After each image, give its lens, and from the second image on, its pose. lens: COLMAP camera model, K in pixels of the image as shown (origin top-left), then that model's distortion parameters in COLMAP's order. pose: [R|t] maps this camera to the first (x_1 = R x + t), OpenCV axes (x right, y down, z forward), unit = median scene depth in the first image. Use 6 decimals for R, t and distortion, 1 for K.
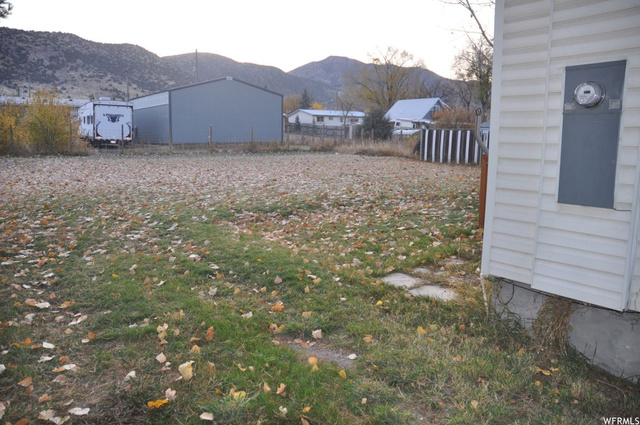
lens RADIAL K [[505.8, 0, 320.1], [0, 505.8, 211.0], [0, 0, 1]] dist [-0.084285, -0.004331]
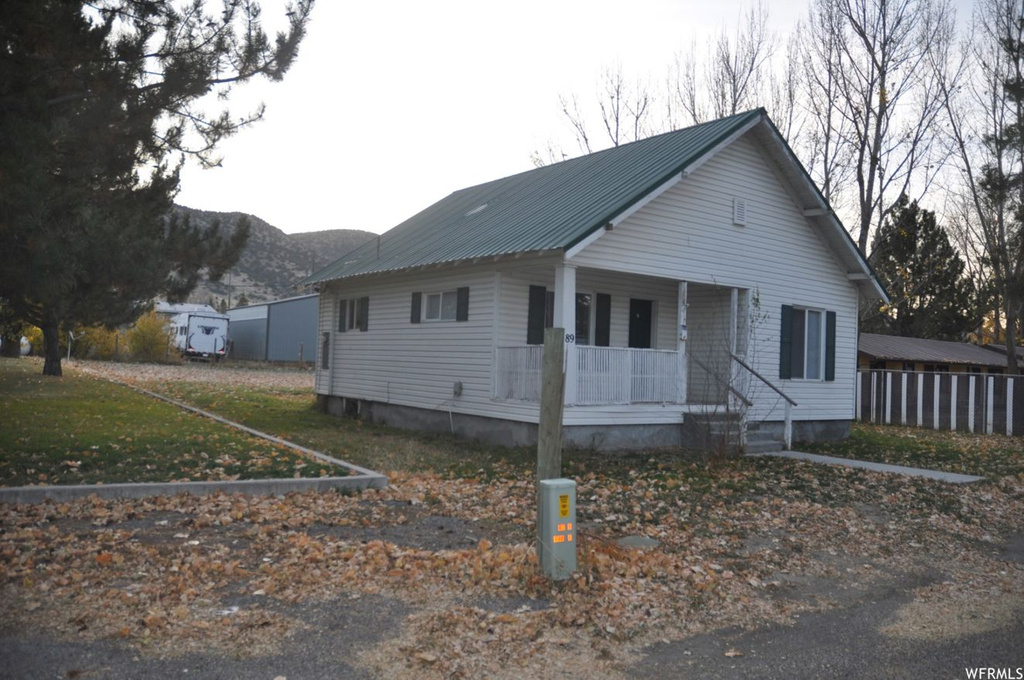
lens RADIAL K [[809.2, 0, 511.1], [0, 809.2, 340.2], [0, 0, 1]] dist [-0.084285, -0.004331]
pose [[0.999042, 0.035913, -0.025003, 0.203607], [-0.039746, 0.983738, -0.175159, 0.077078], [0.018306, 0.175985, 0.984223, -0.494491]]
